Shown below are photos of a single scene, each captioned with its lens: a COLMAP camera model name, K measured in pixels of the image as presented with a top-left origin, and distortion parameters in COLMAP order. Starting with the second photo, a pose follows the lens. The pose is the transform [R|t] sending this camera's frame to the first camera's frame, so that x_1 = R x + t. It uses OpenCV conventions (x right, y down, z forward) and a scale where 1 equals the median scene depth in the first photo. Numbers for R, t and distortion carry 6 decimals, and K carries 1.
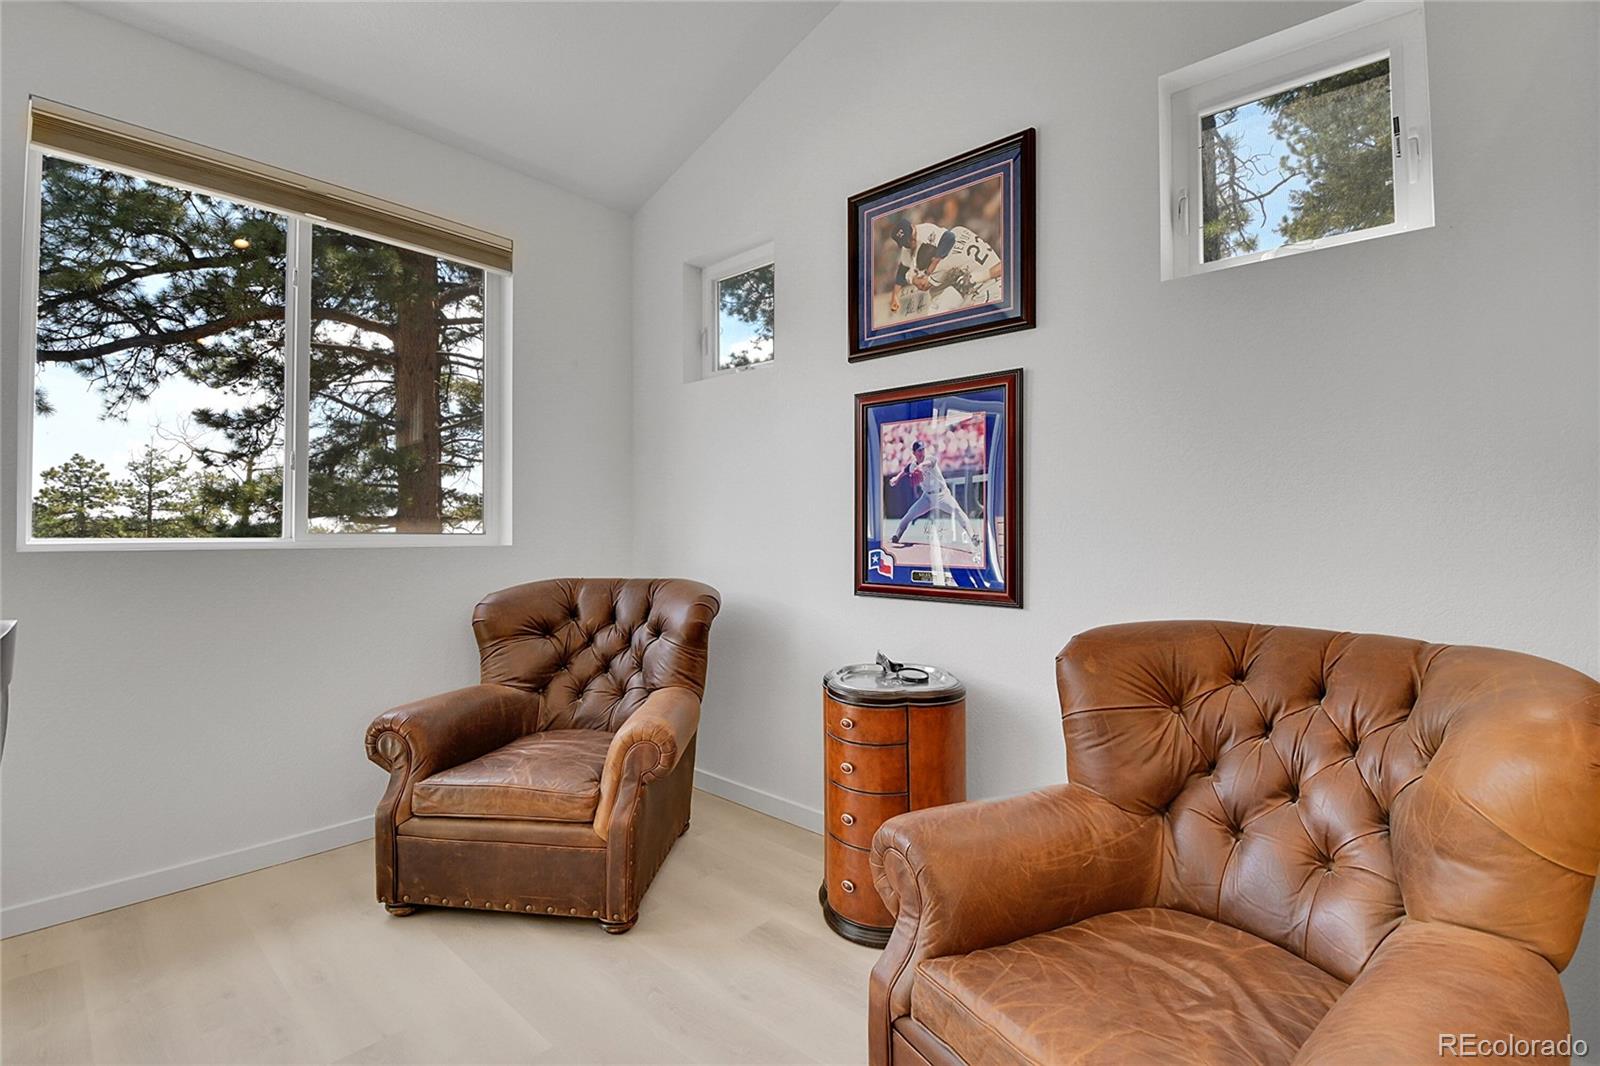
lens RADIAL K [[708.9, 0, 804.8], [0, 708.9, 528.1], [0, 0, 1]] dist [0.007734, -0.020821]
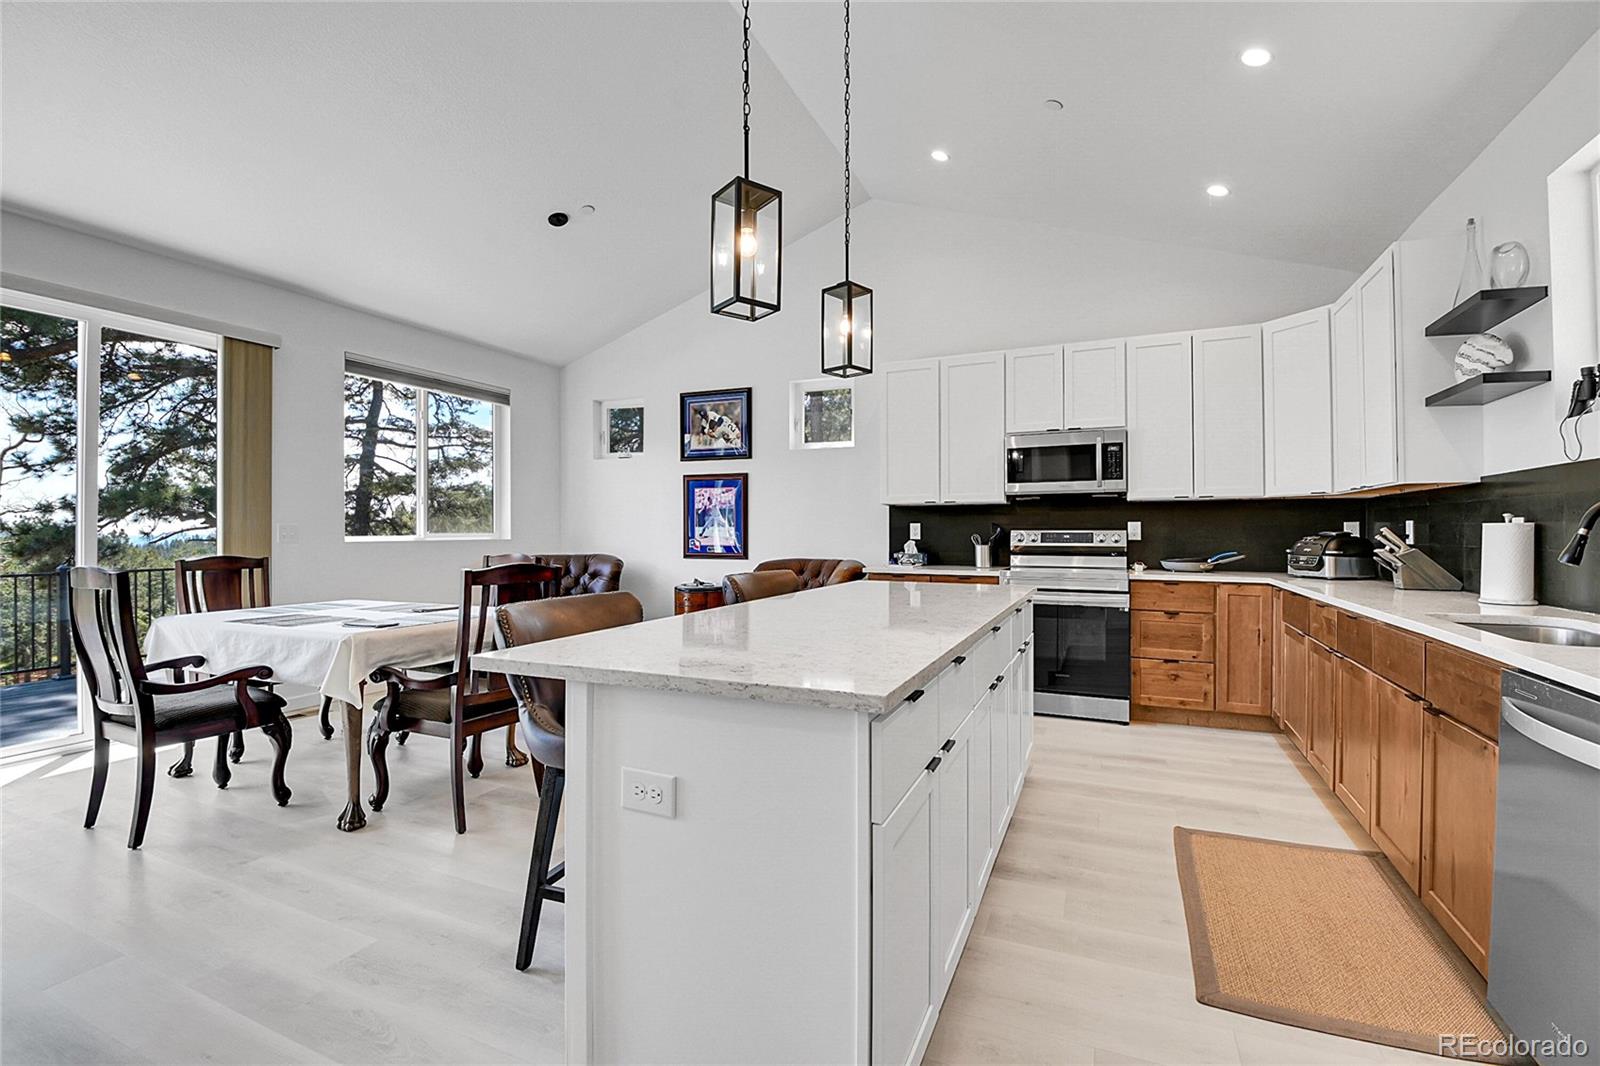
lens RADIAL K [[708.9, 0, 804.8], [0, 708.9, 528.1], [0, 0, 1]] dist [0.007734, -0.020821]
pose [[0.953072, -0.002175, 0.302735, -0.284851], [0.002159, 0.999998, 0.000390, -0.008550], [-0.302735, 0.000282, 0.953075, -1.526034]]
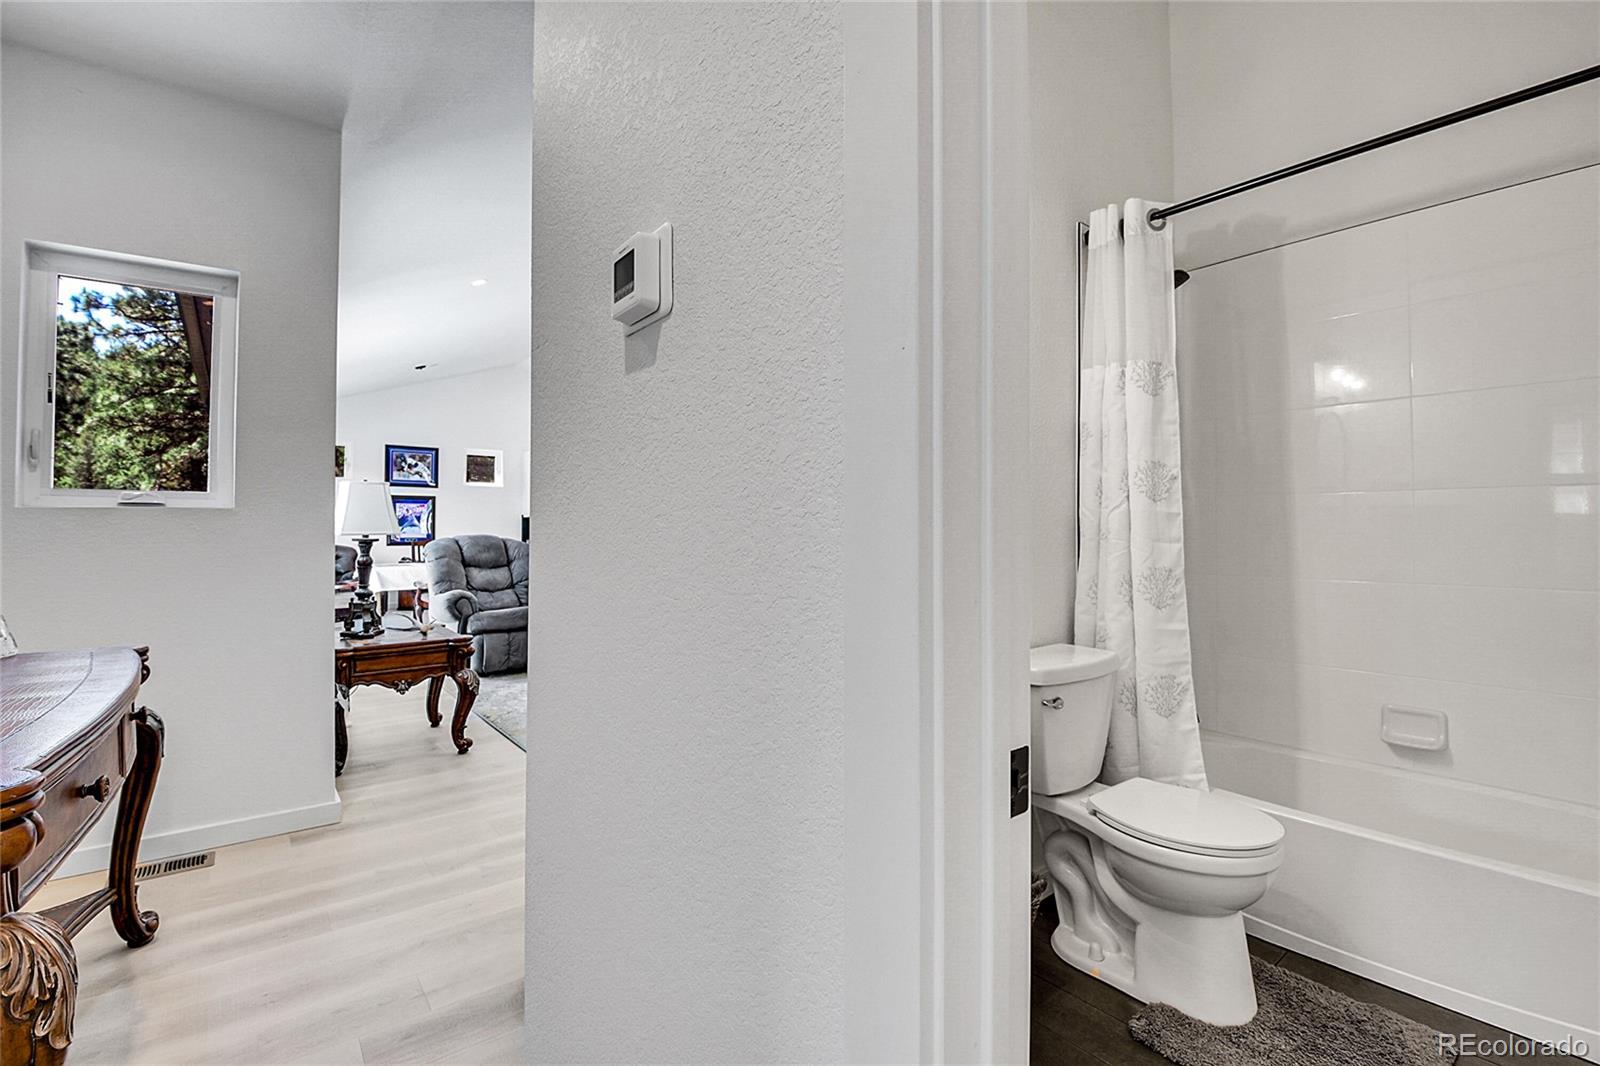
lens RADIAL K [[761.4, 0, 796.3], [0, 761.4, 528.0], [0, 0, 1]] dist [-0.001972, -0.015257]
pose [[0.176636, 0.007650, 0.984246, -3.943512], [-0.004251, 0.999966, -0.007009, 0.018033], [-0.984267, -0.002946, 0.176663, -2.125661]]
